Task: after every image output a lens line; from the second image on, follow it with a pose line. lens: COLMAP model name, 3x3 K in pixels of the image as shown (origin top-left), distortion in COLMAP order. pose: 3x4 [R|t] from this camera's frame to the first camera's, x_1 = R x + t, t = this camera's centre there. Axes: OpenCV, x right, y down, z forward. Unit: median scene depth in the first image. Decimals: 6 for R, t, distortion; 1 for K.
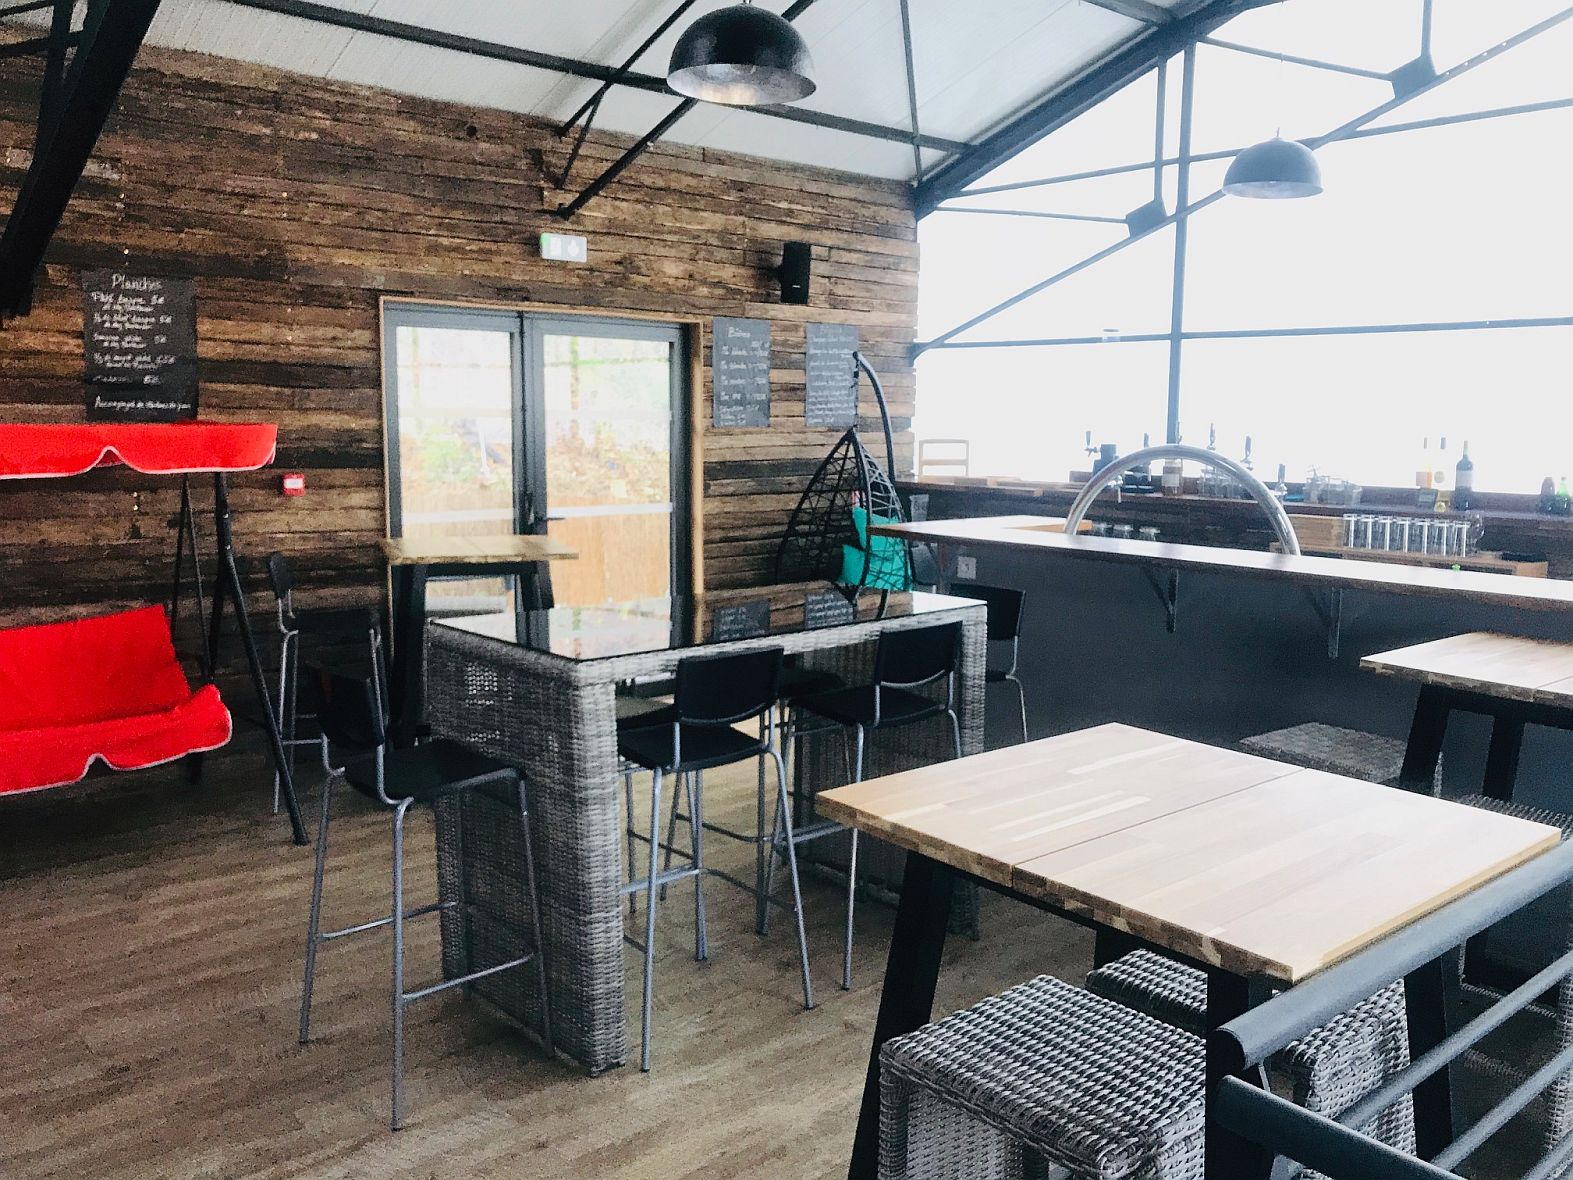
lens RADIAL K [[1287.7, 0, 786.5], [0, 1287.7, 590.0], [0, 0, 1]] dist [-0.006098, -0.010990]
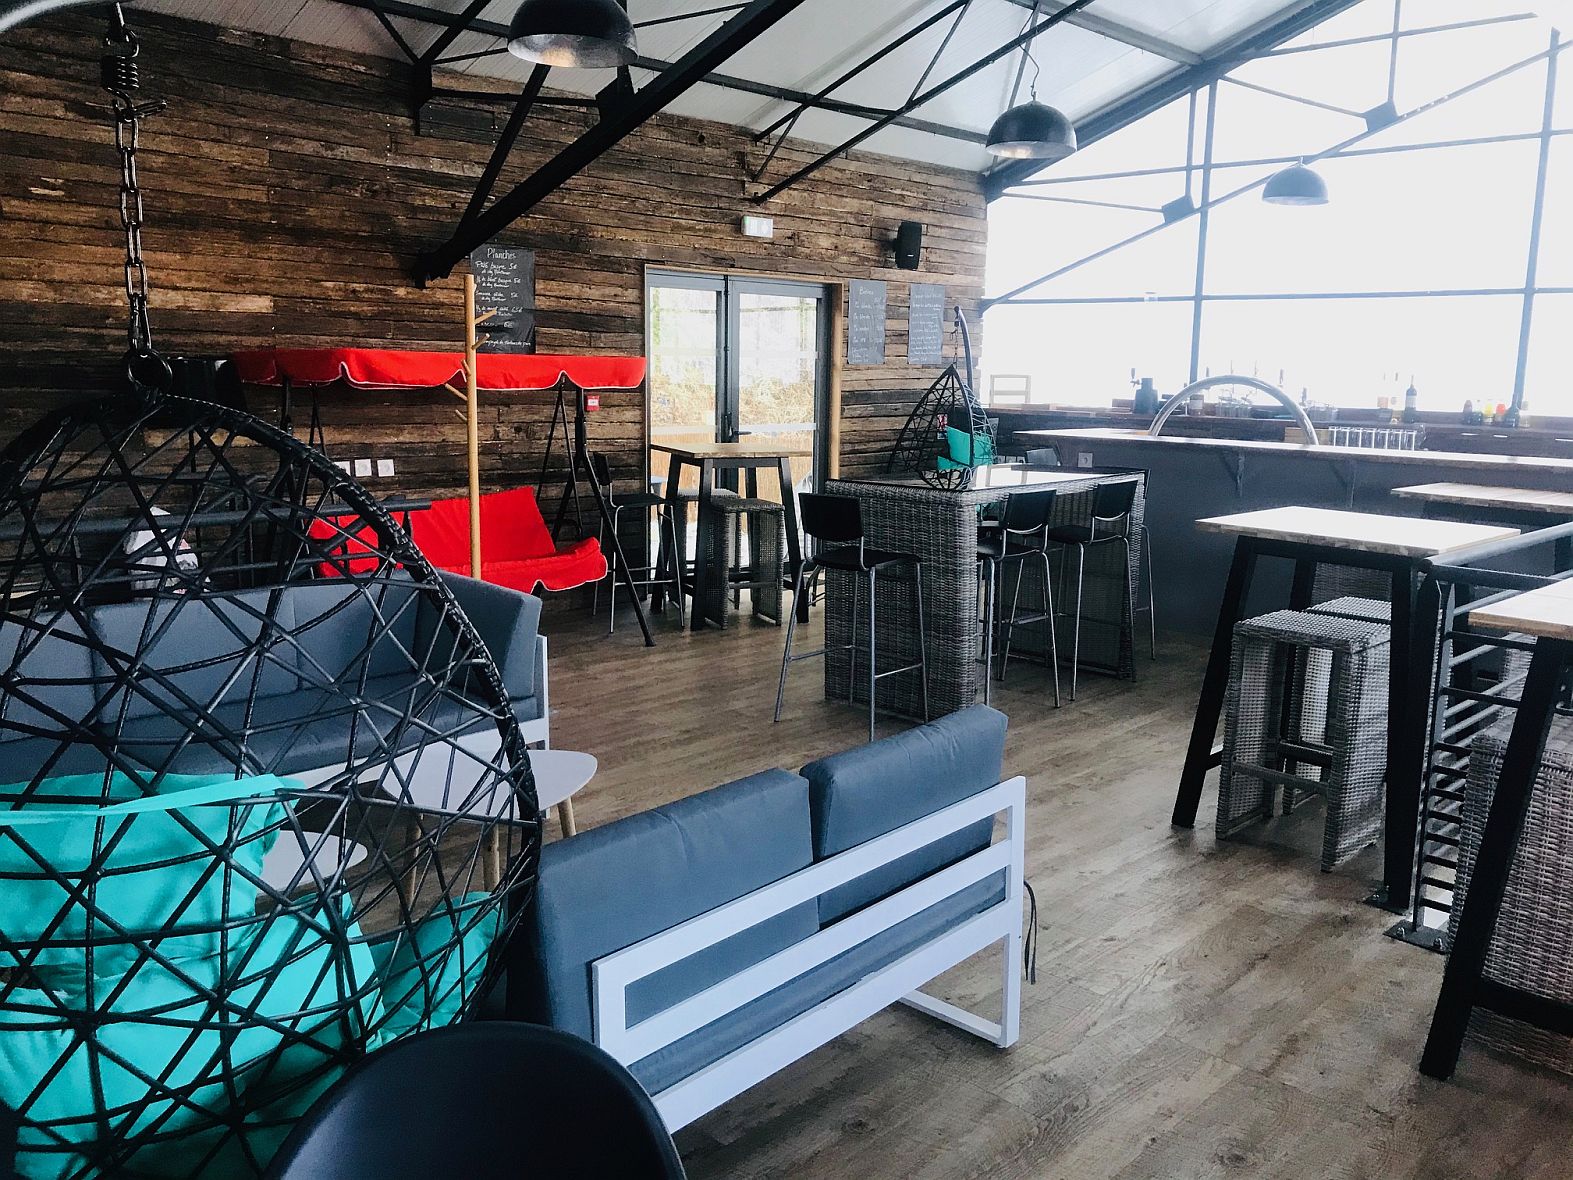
lens RADIAL K [[1287.7, 0, 786.5], [0, 1287.7, 590.0], [0, 0, 1]] dist [-0.006098, -0.010990]
pose [[0.996714, -0.009049, 0.080492, -0.249649], [0.005812, 0.999168, 0.040362, 0.054177], [-0.080790, -0.039762, 0.995938, -0.333133]]
